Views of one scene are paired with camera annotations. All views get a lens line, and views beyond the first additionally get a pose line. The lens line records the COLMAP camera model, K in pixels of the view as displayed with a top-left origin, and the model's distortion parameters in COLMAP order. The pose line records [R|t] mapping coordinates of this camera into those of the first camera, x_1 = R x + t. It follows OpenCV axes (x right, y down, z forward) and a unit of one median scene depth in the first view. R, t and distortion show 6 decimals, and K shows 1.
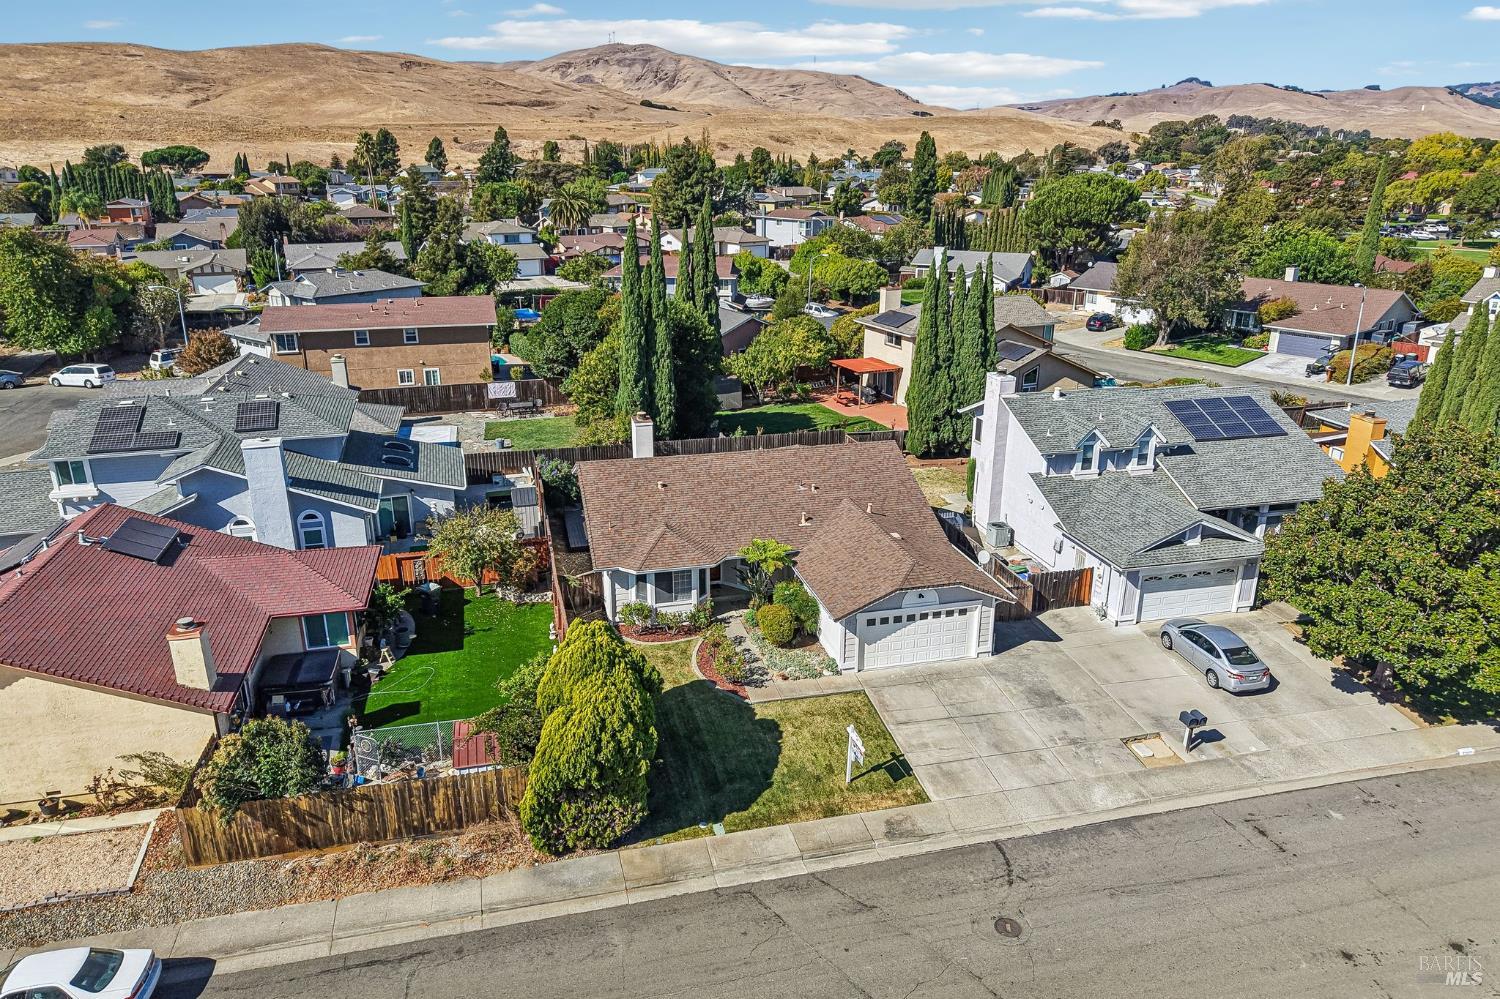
lens RADIAL K [[1001.0, 0, 748.7], [0, 1001.0, 488.6], [0, 0, 1]] dist [0.016968, -0.020529]
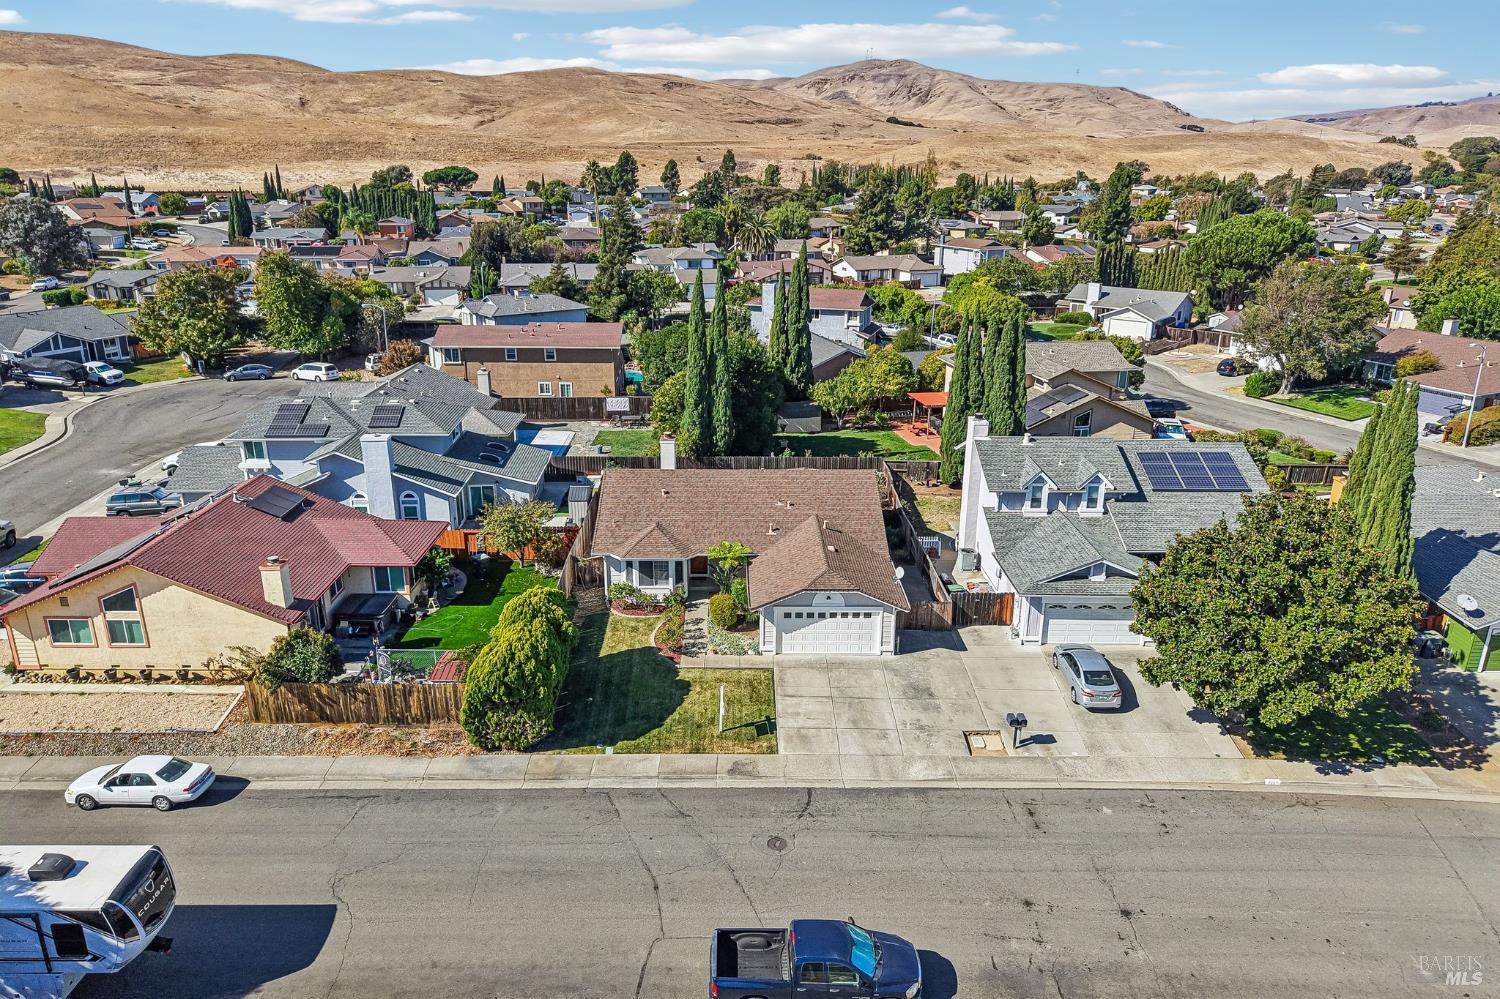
lens RADIAL K [[1001.0, 0, 750.9], [0, 1001.0, 484.1], [0, 0, 1]] dist [0.016968, -0.020529]
pose [[0.972505, 0.074713, -0.220572, 0.206050], [-0.078309, 0.996900, -0.007594, -0.008954], [0.219321, 0.024658, 0.975341, -0.130892]]
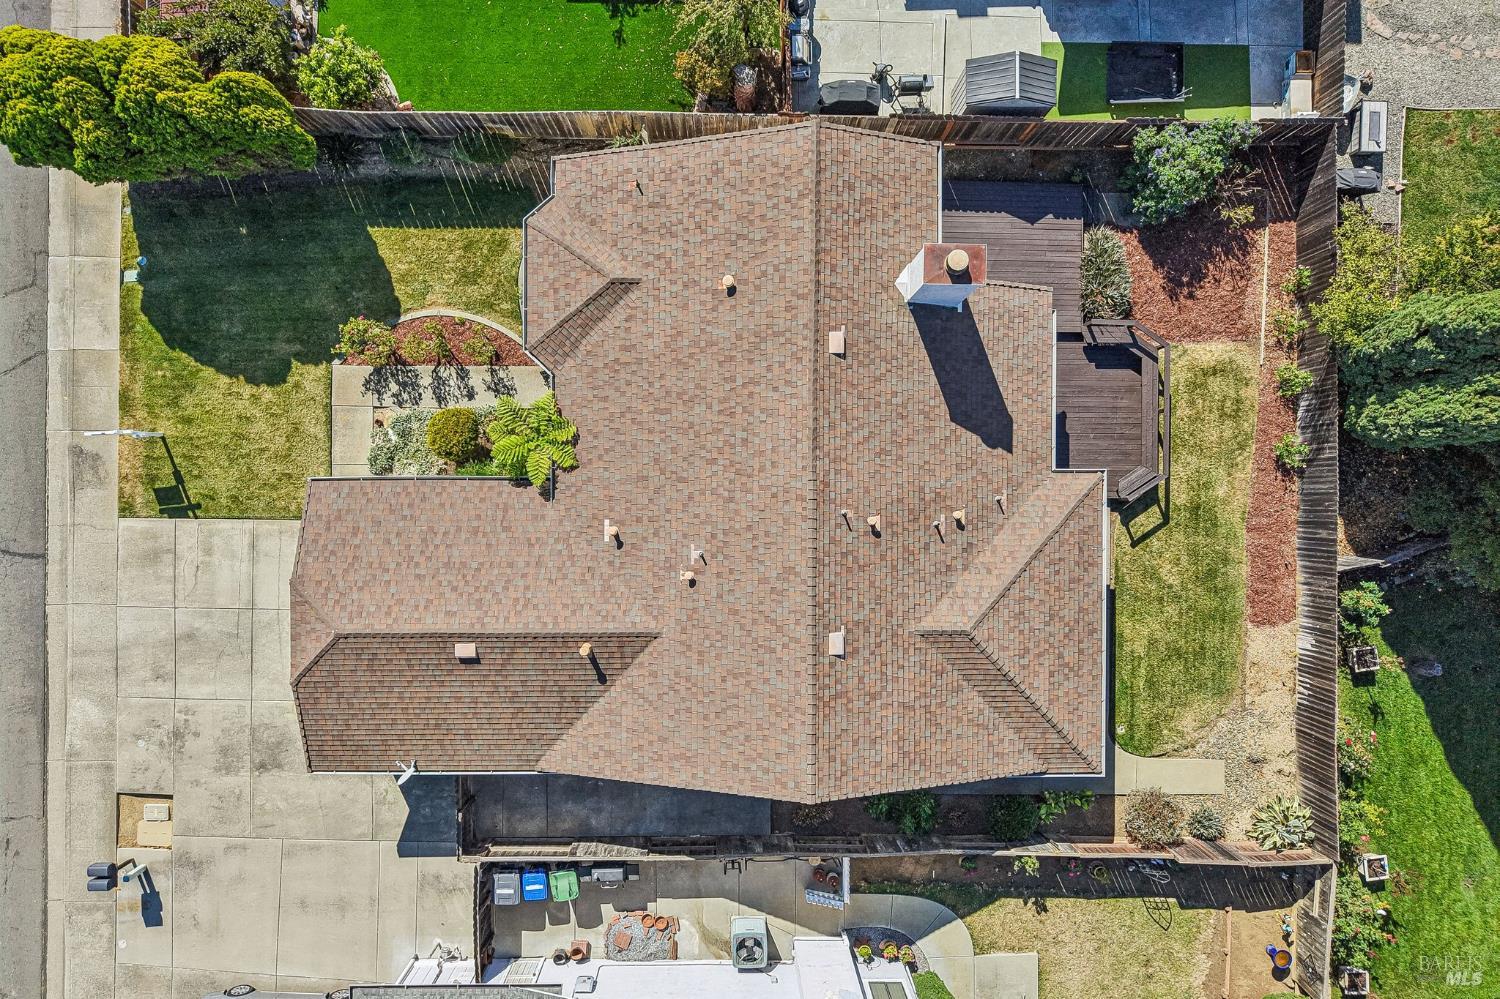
lens RADIAL K [[1001.0, 0, 753.6], [0, 1001.0, 491.2], [0, 0, 1]] dist [0.016968, -0.020529]
pose [[-0.251379, 0.967863, -0.007018, 0.012115], [-0.330483, -0.079015, 0.940499, -0.363583], [0.909719, 0.238741, 0.339725, 0.615372]]
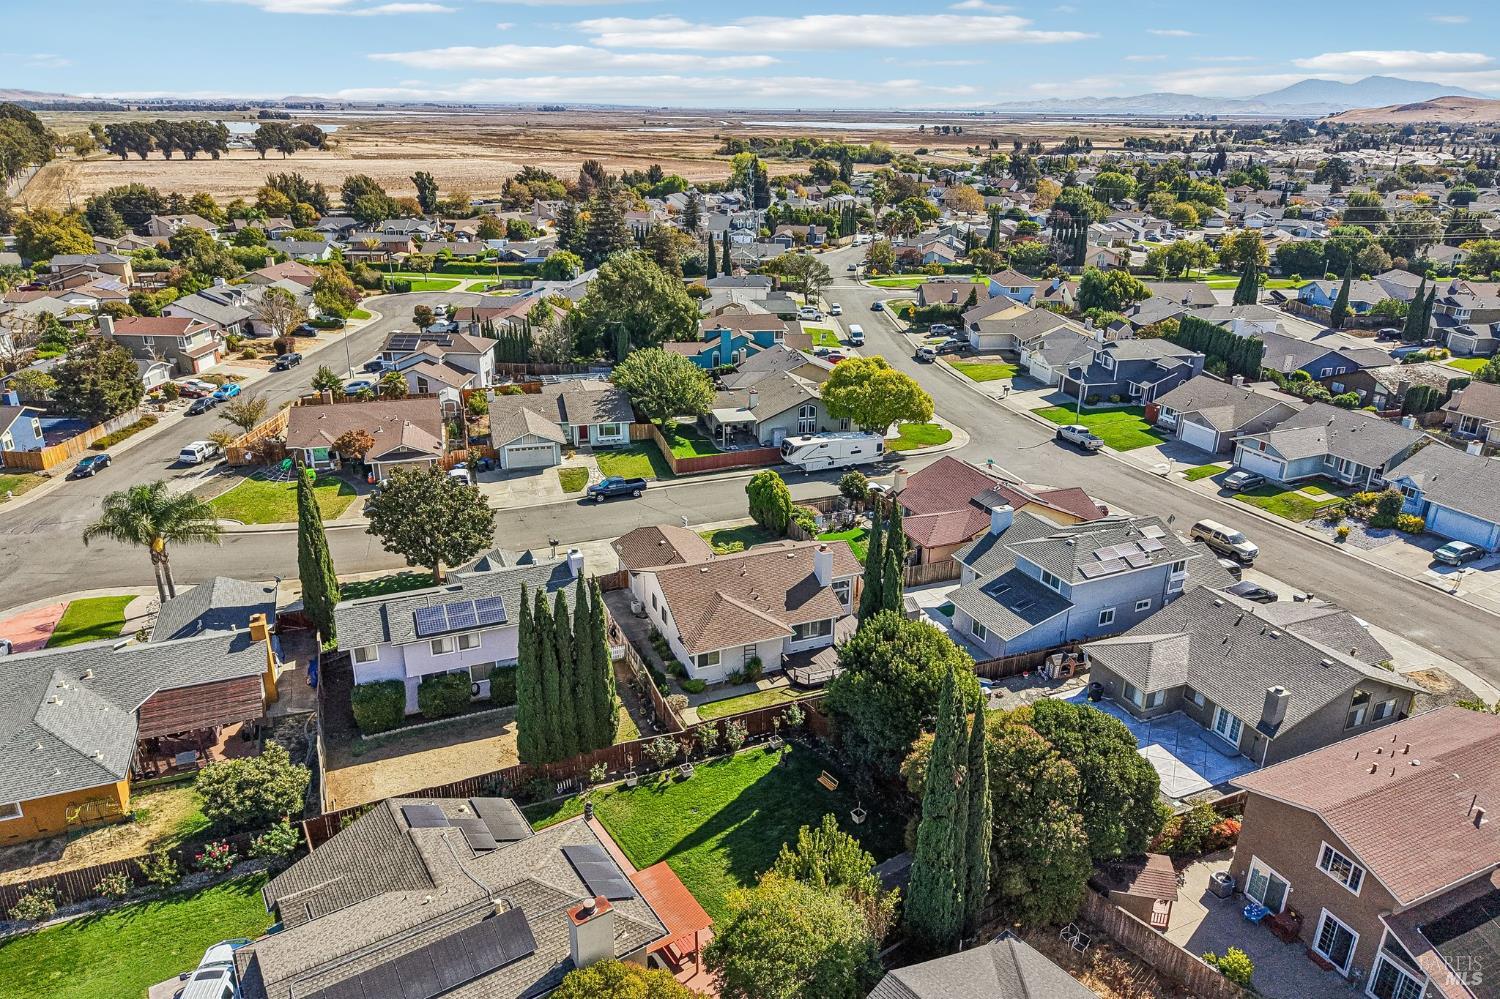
lens RADIAL K [[1001.0, 0, 747.4], [0, 1001.0, 526.2], [0, 0, 1]] dist [0.016968, -0.020529]
pose [[-0.989620, 0.040465, -0.137895, 0.165142], [-0.061457, 0.748206, 0.660614, -0.836678], [0.129905, 0.662231, -0.737953, 1.603793]]
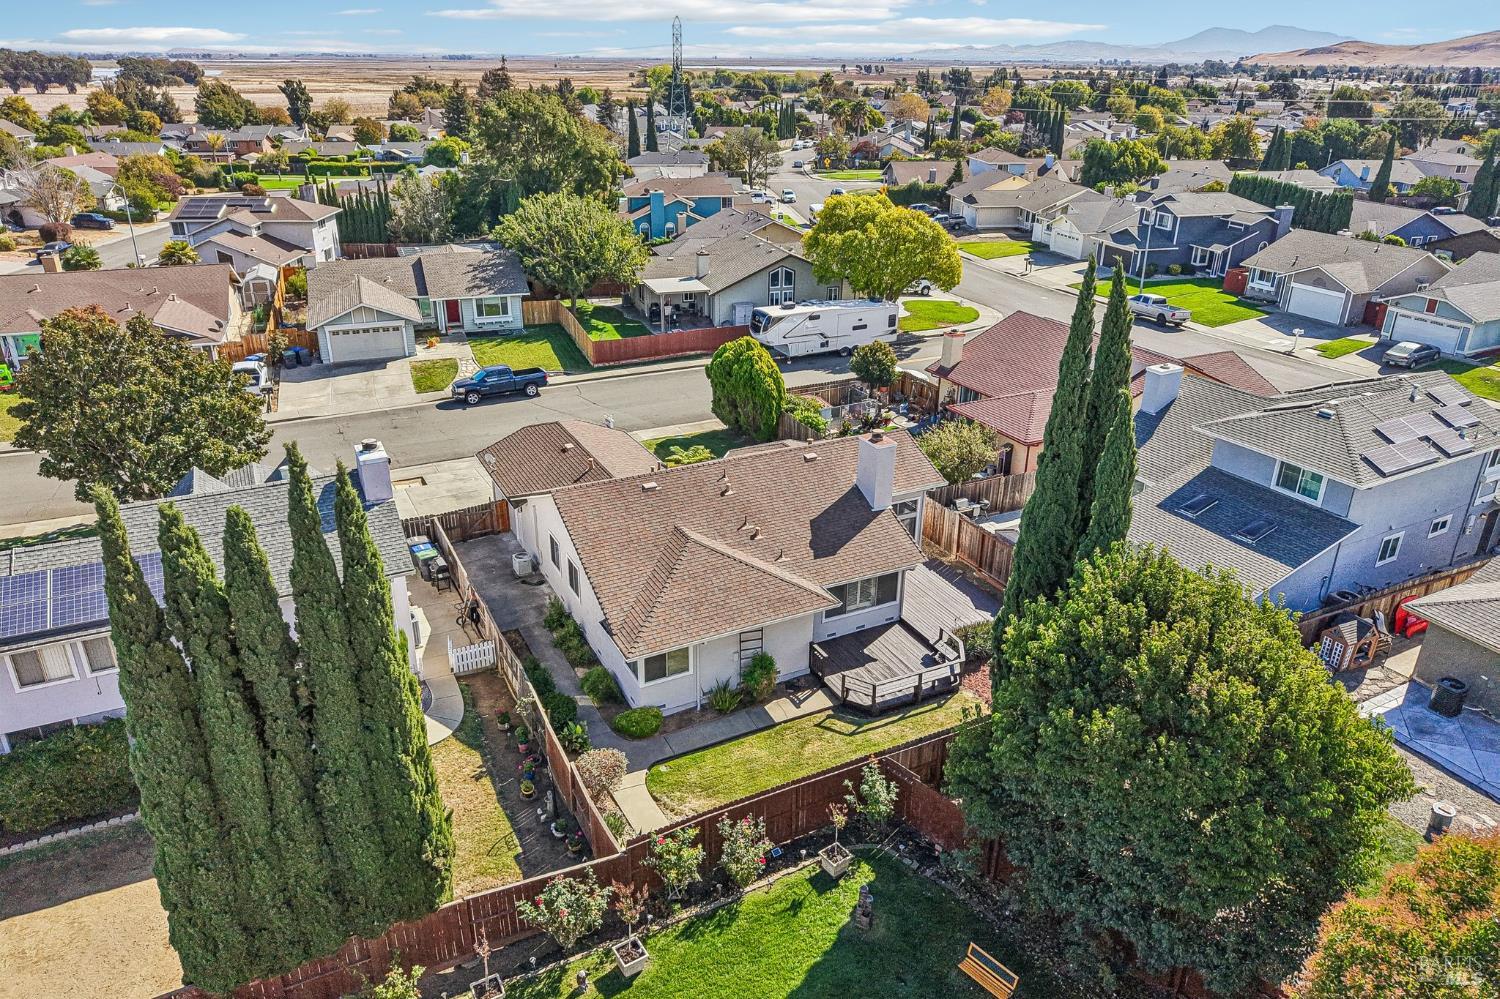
lens RADIAL K [[1001.0, 0, 752.6], [0, 1001.0, 503.4], [0, 0, 1]] dist [0.016968, -0.020529]
pose [[-0.974138, 0.075049, -0.213128, 0.124035], [-0.089278, 0.738642, 0.668160, -0.425026], [0.207570, 0.669907, -0.712839, 1.219752]]
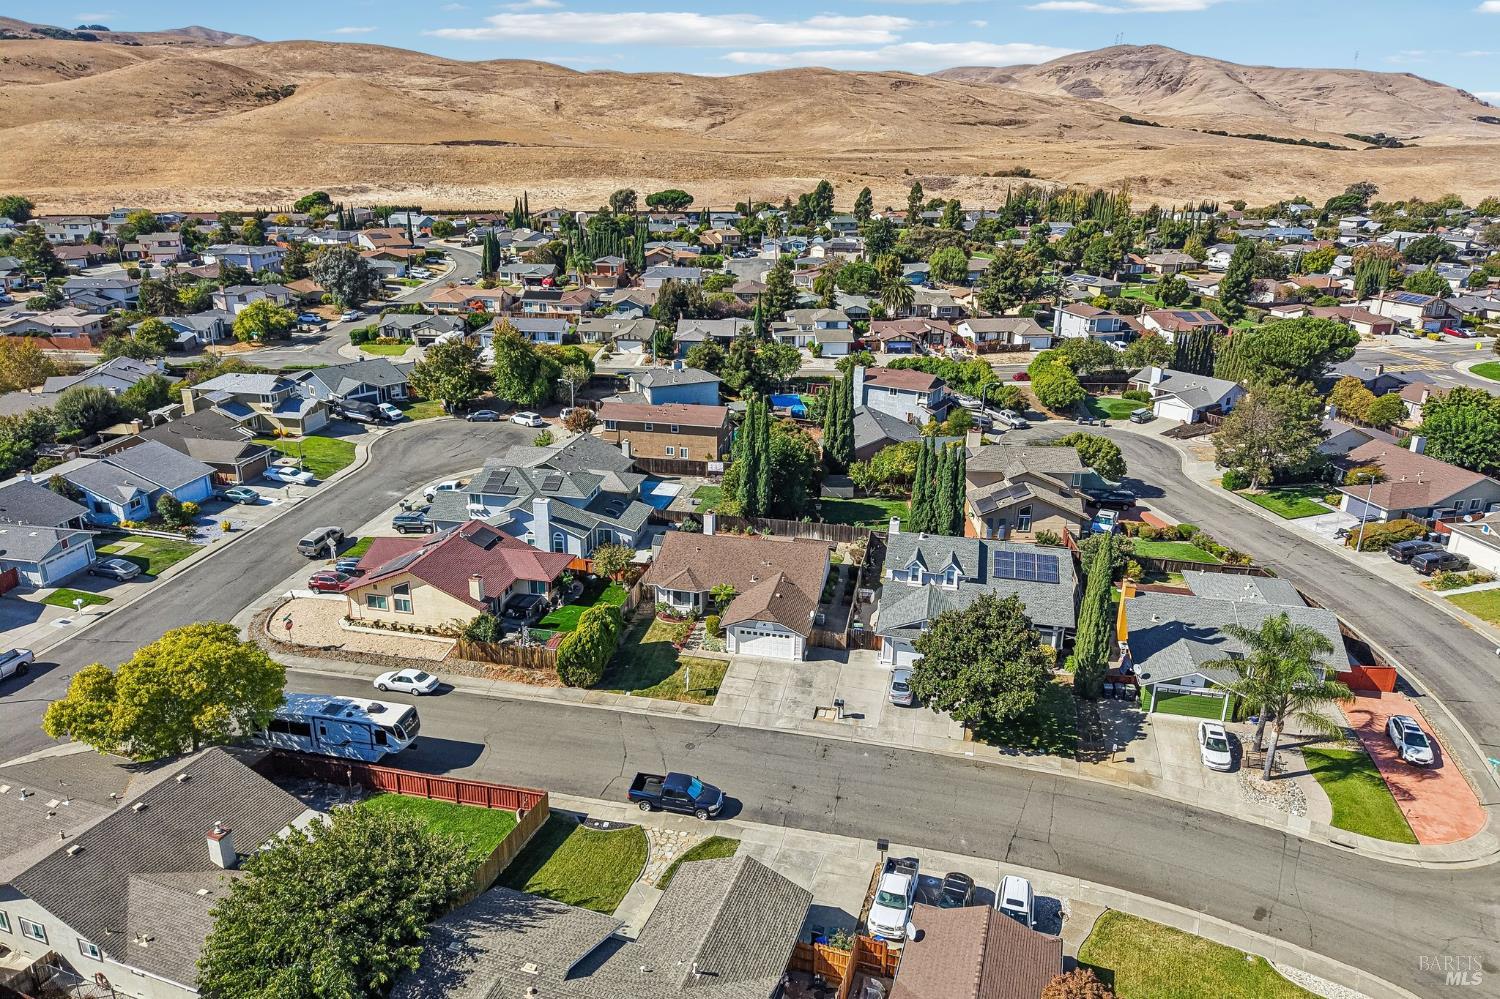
lens RADIAL K [[1001.0, 0, 755.3], [0, 1001.0, 477.1], [0, 0, 1]] dist [0.016968, -0.020529]
pose [[0.899669, 0.147701, -0.410829, 0.603501], [-0.151508, 0.988177, 0.023483, -0.155265], [0.409440, 0.041117, 0.911410, -0.598285]]
